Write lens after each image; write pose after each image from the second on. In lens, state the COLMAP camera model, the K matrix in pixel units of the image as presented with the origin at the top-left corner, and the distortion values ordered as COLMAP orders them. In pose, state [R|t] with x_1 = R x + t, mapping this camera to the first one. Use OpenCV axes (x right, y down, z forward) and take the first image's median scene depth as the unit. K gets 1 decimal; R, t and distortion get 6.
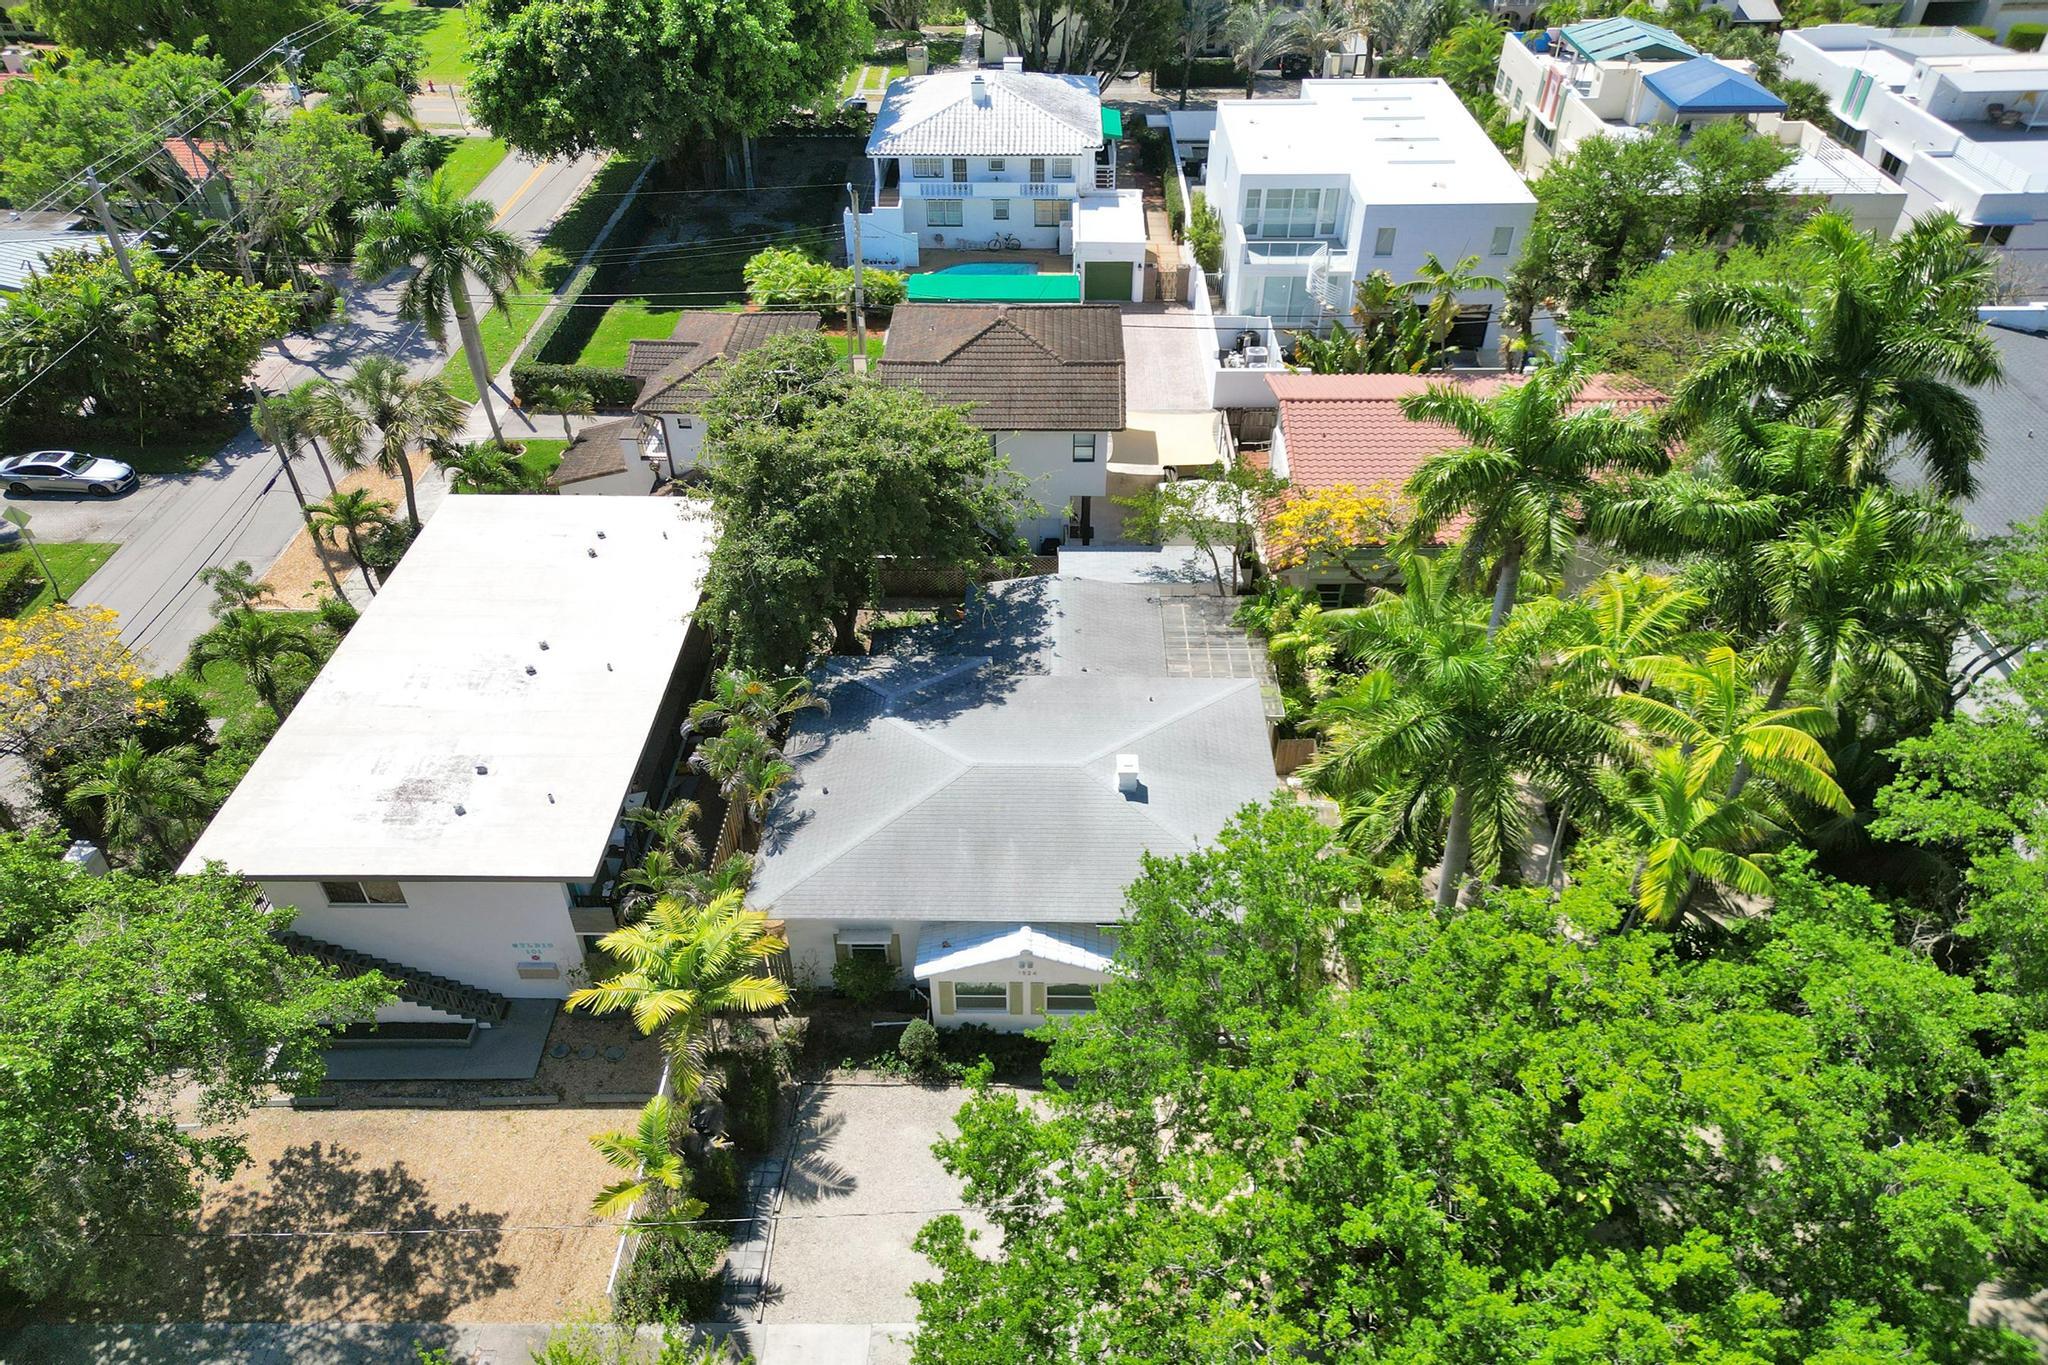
lens RADIAL K [[1493.9, 0, 1007.2], [0, 1493.9, 817.3], [0, 0, 1]] dist [0.033429, -0.002086]
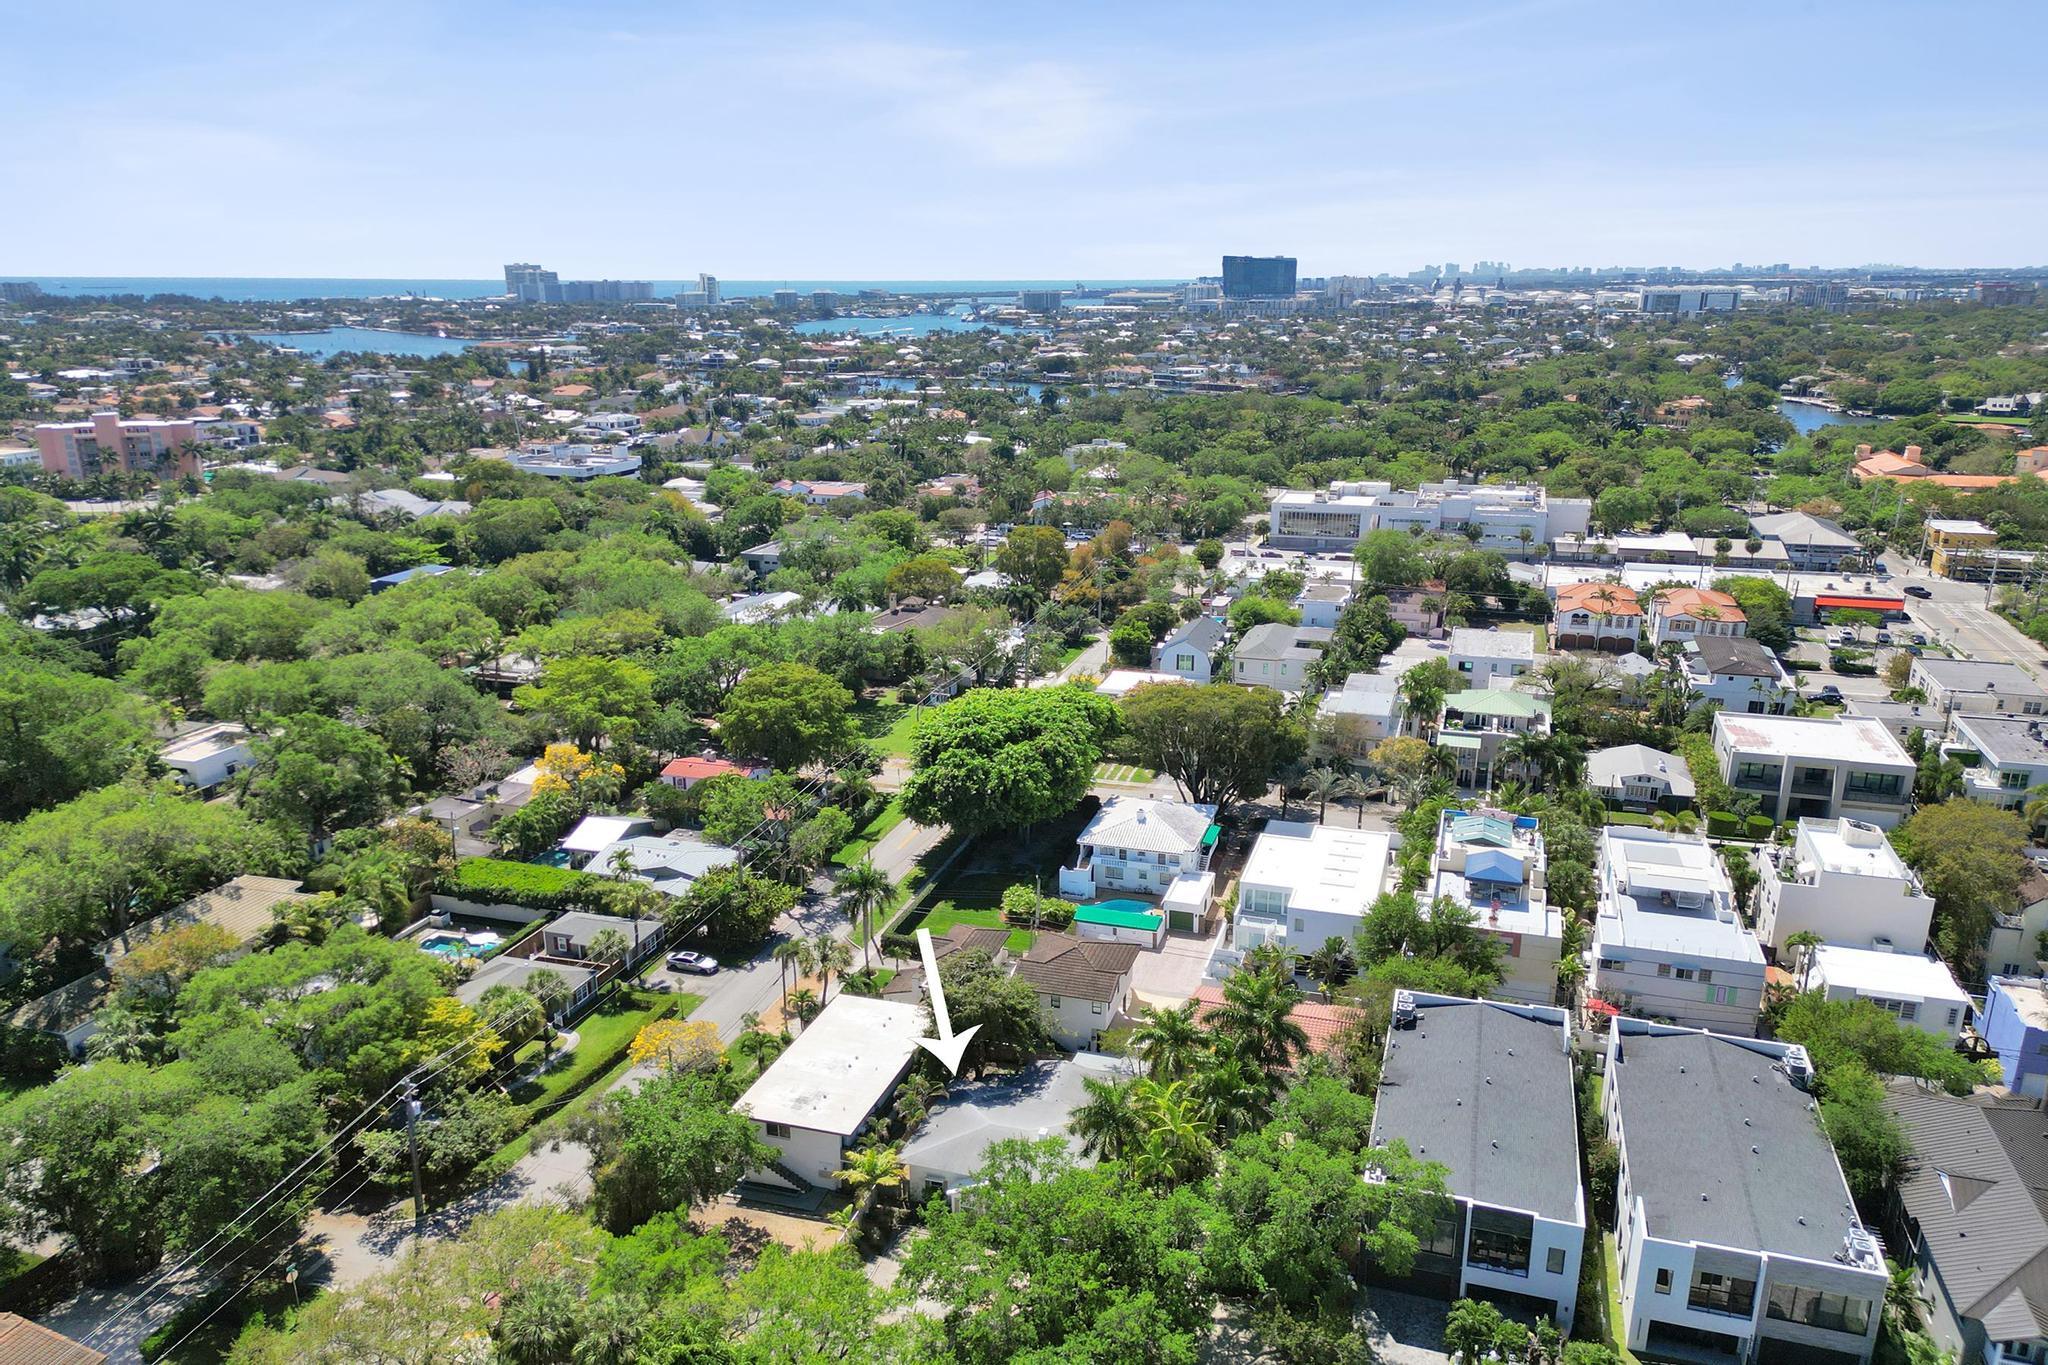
lens RADIAL K [[1475.8, 0, 1024.0], [0, 1475.8, 682.5], [0, 0, 1]] dist [0.085446, -0.088859]
pose [[0.962041, 0.074897, -0.262428, 0.394045], [-0.174286, 0.908582, -0.379609, 0.144462], [0.210006, 0.410937, 0.887146, -0.986001]]
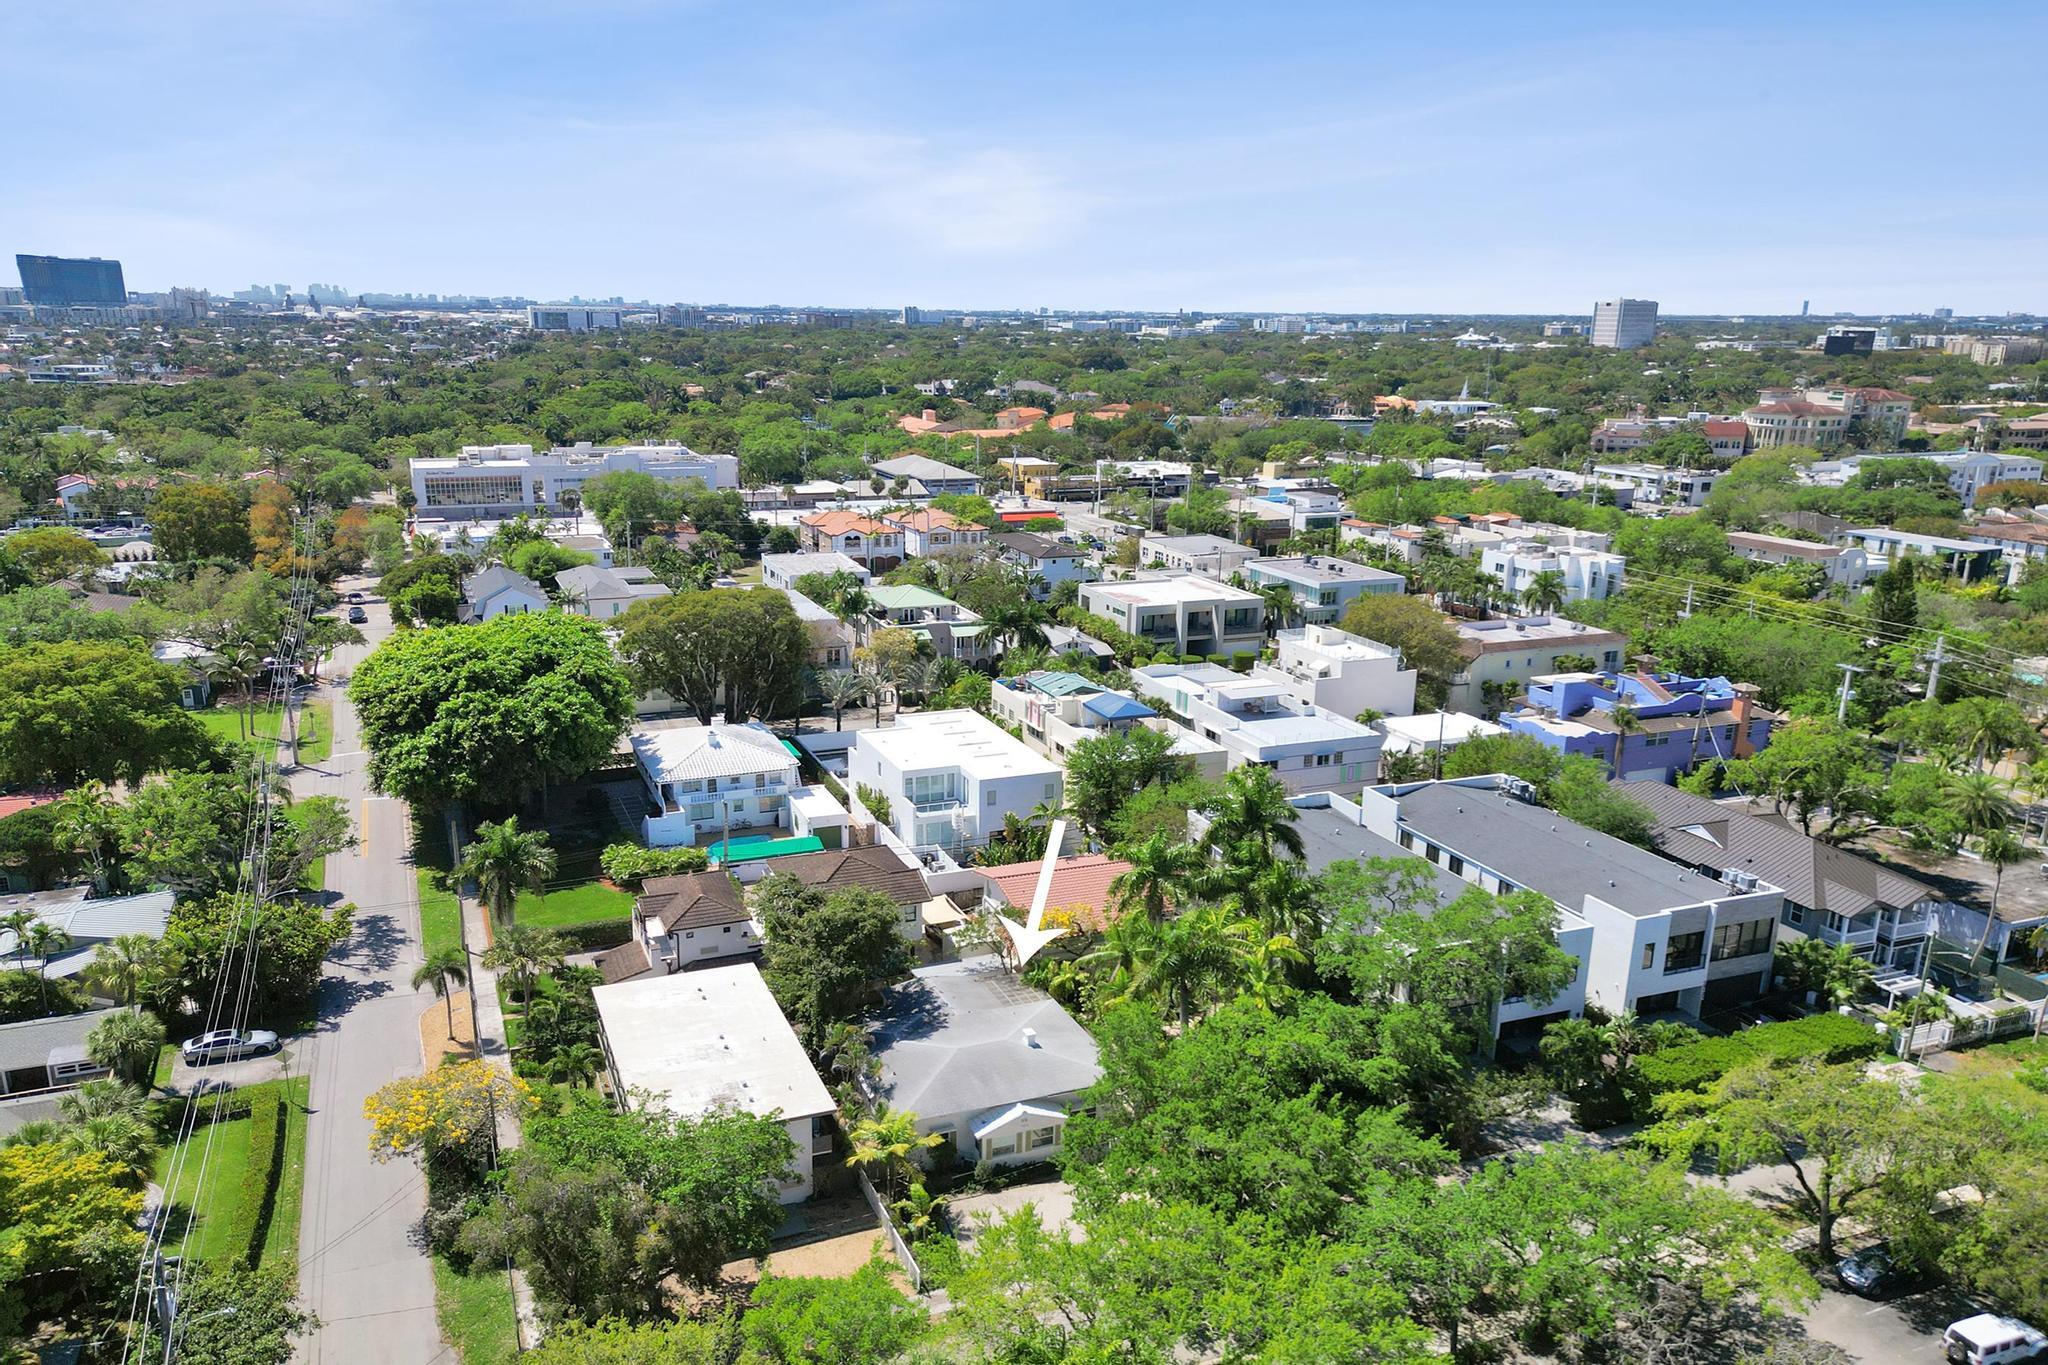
lens RADIAL K [[1524.8, 0, 1024.0], [0, 1524.8, 682.5], [0, 0, 1]] dist [0.091335, -0.102466]
pose [[0.912255, -0.079851, 0.401765, -0.440878], [0.243581, 0.894310, -0.375337, 0.194475], [-0.329331, 0.440265, 0.835289, -0.615213]]
